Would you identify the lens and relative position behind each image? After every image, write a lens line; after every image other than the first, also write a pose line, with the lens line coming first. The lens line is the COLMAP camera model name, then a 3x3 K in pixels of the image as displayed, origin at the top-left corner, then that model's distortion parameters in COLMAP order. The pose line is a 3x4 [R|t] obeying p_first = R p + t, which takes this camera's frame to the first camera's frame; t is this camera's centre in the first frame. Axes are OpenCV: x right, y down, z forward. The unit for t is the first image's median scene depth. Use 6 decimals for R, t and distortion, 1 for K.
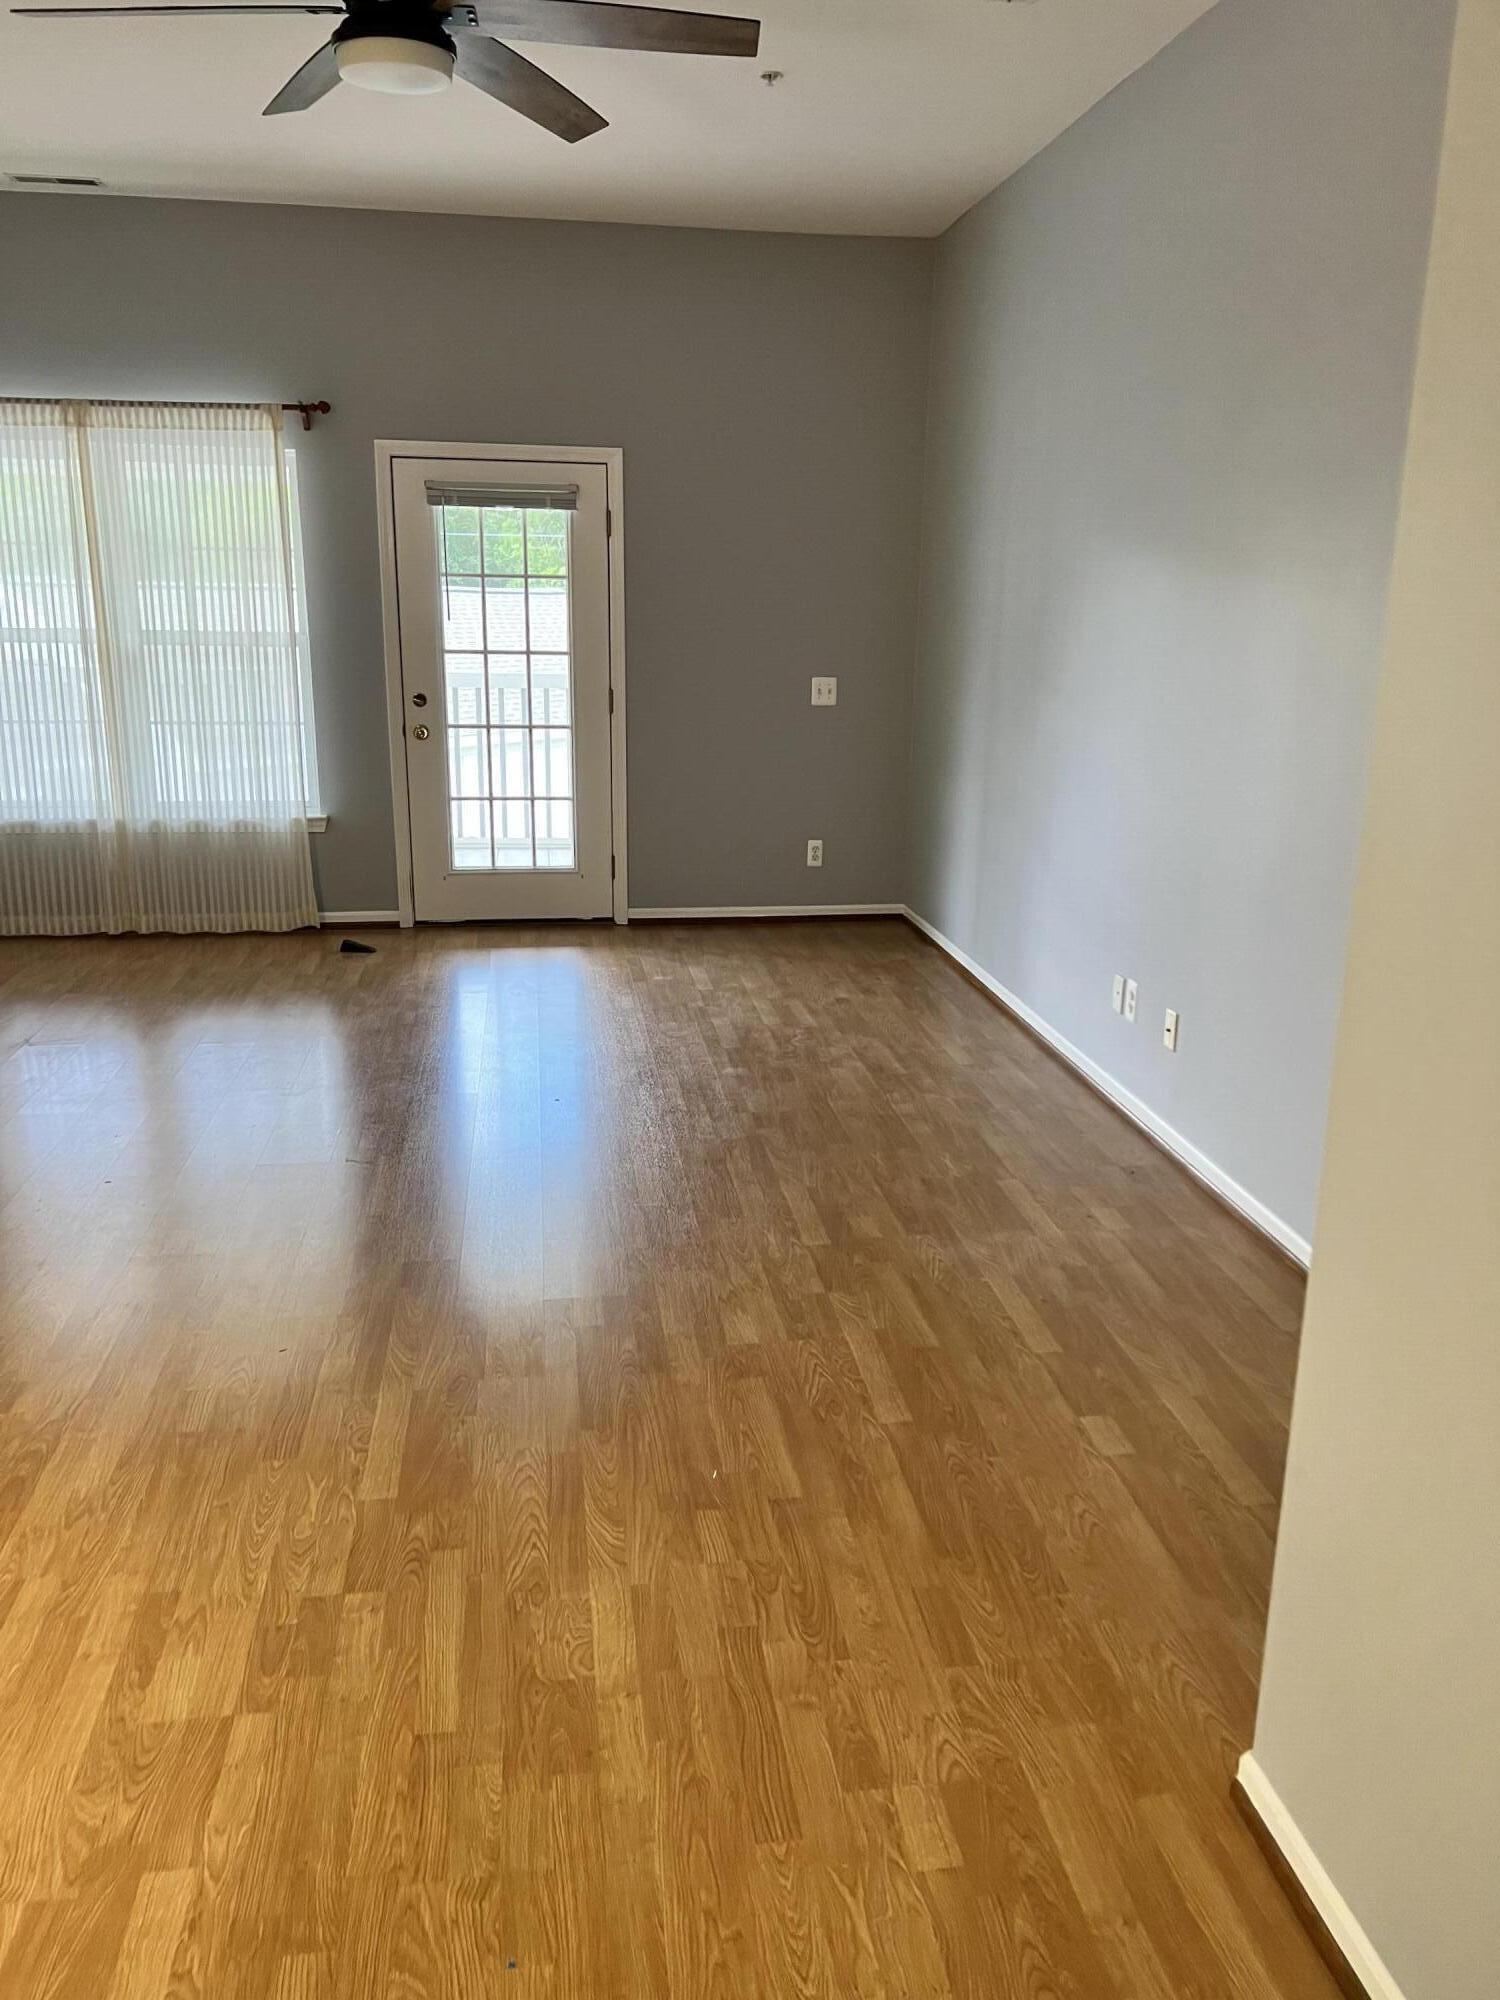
lens RADIAL K [[1498.3, 0, 757.2], [0, 1498.3, 990.0], [0, 0, 1]] dist [0.024232, -0.035125]
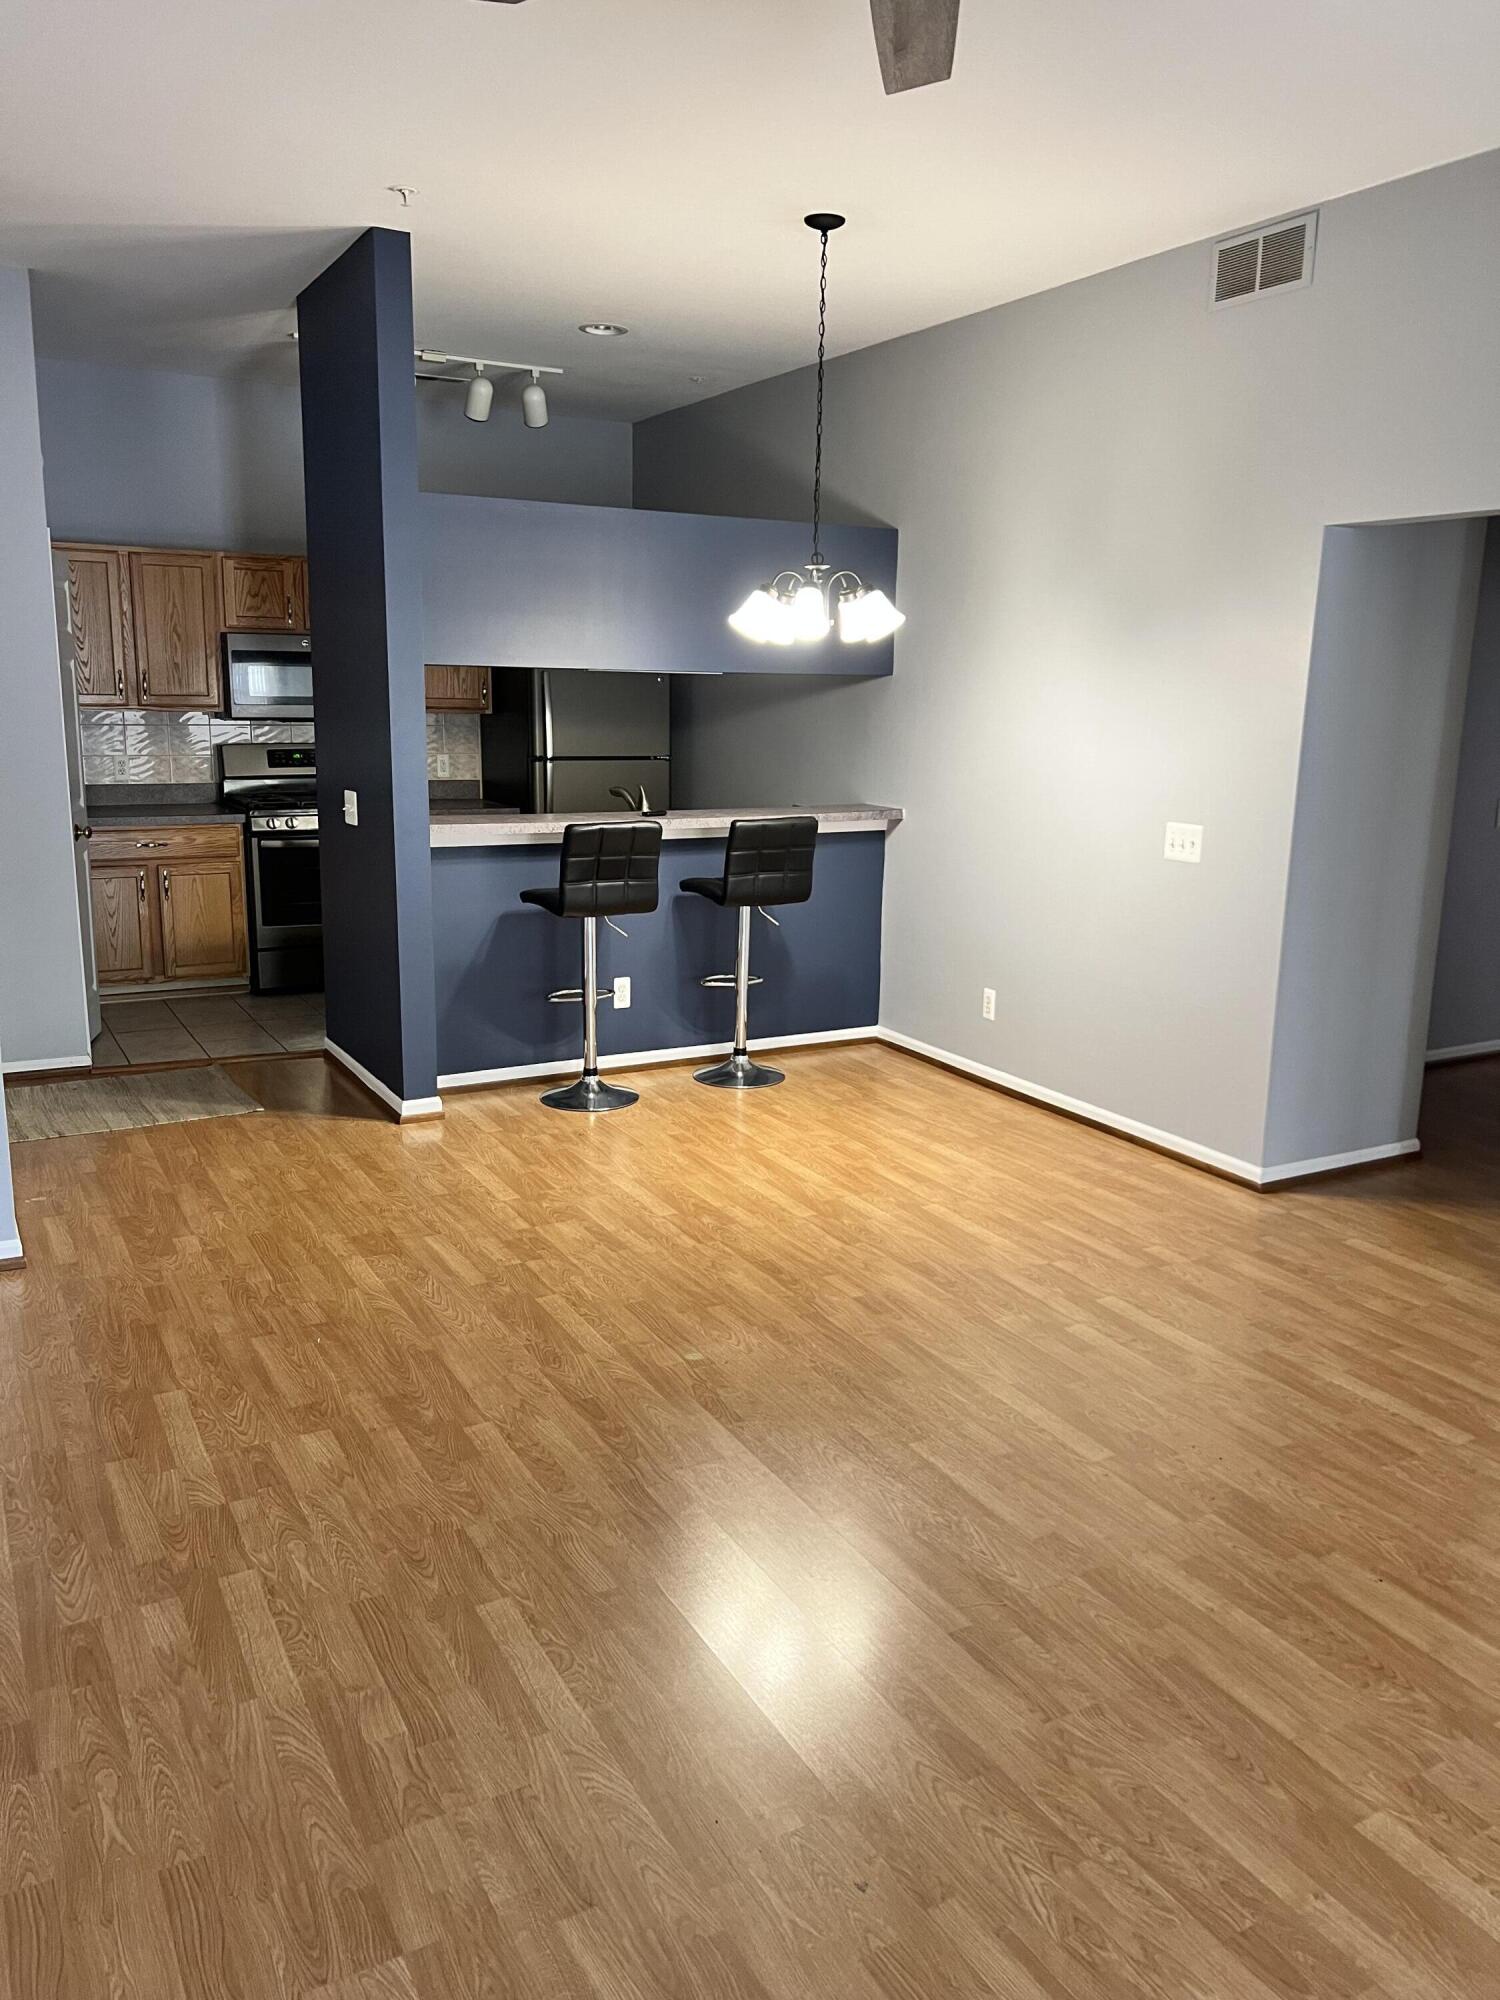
lens RADIAL K [[1498.3, 0, 746.5], [0, 1498.3, 1000.7], [0, 0, 1]] dist [0.024232, -0.035125]
pose [[-0.936906, 0.036835, -0.347635, 0.065471], [-0.127777, 0.889540, 0.438625, -0.553516], [0.325392, 0.455371, -0.828709, 1.961337]]
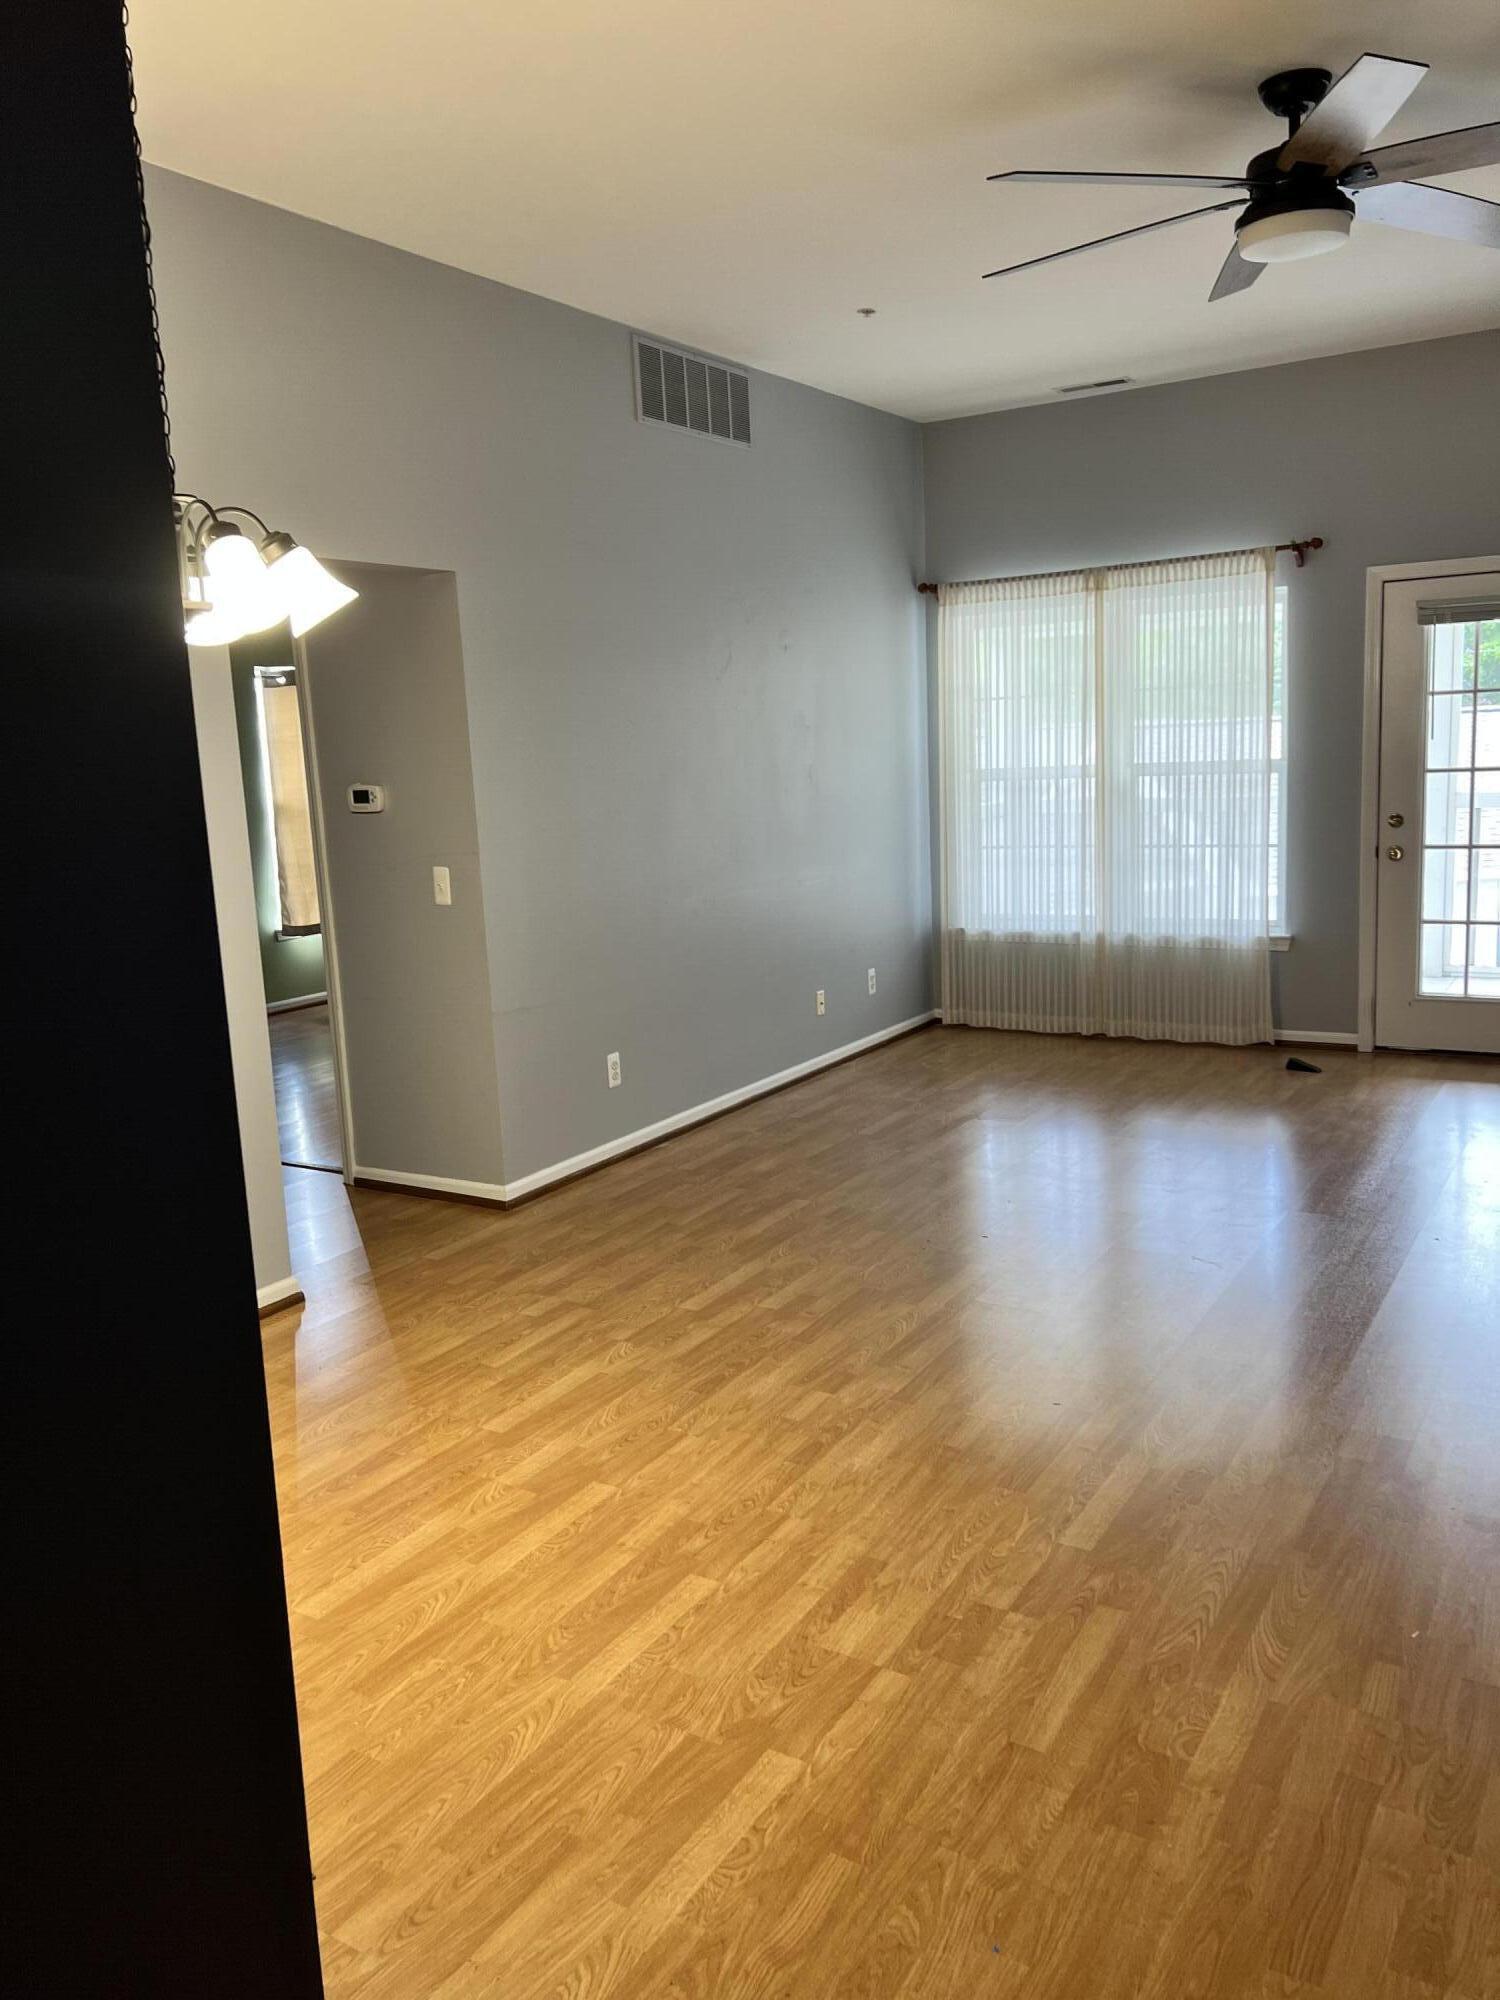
lens RADIAL K [[1498.3, 0, 738.1], [0, 1498.3, 991.0], [0, 0, 1]] dist [0.024232, -0.035125]
pose [[0.753946, 0.056474, -0.654504, 0.225790], [-0.110553, 0.992996, -0.041669, 0.011704], [0.647567, 0.103773, 0.754909, -0.014690]]
